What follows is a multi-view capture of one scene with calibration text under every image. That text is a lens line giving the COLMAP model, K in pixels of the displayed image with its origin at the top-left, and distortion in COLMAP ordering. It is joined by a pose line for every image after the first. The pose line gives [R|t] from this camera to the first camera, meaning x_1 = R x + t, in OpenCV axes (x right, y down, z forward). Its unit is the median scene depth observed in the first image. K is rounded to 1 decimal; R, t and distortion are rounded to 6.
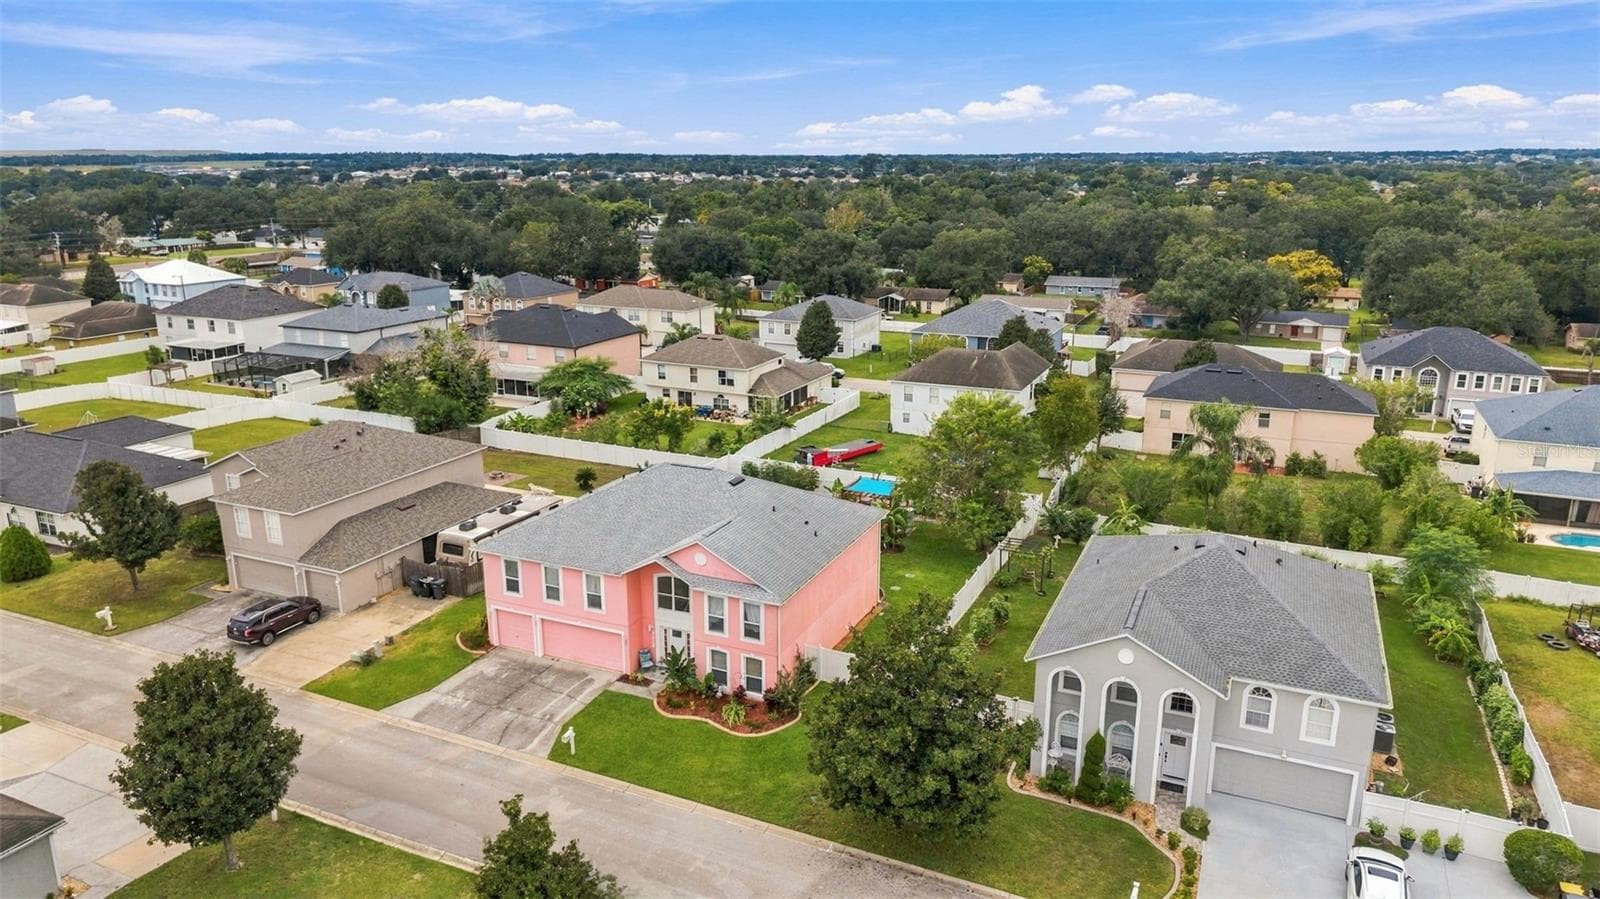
lens RADIAL K [[1066.3, 0, 770.9], [0, 1066.3, 447.4], [0, 0, 1]] dist [0.004730, 0.000274]
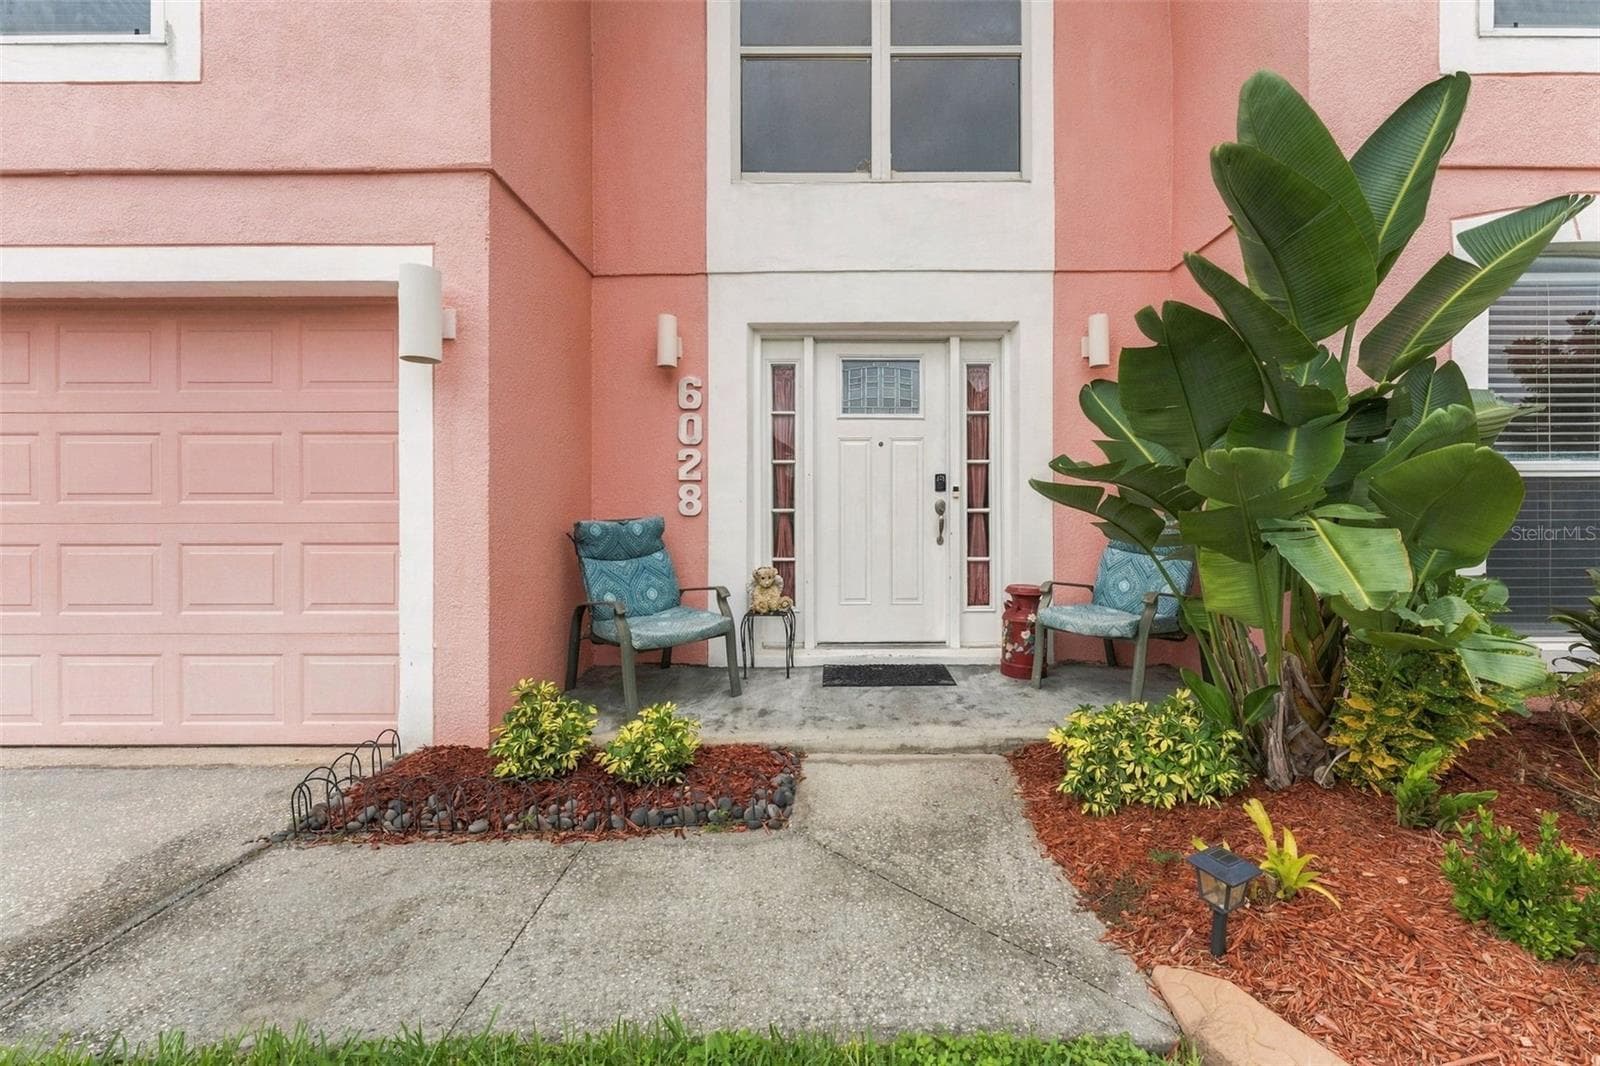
lens RADIAL K [[667.1, 0, 800.0], [0, 667.1, 533.0], [0, 0, 1]] dist [-0.001707, -0.000226]
pose [[0.917615, 0.005339, 0.397433, -0.131199], [0.104569, 0.961442, -0.254350, 0.214158], [-0.383467, 0.274955, 0.881676, 0.946352]]
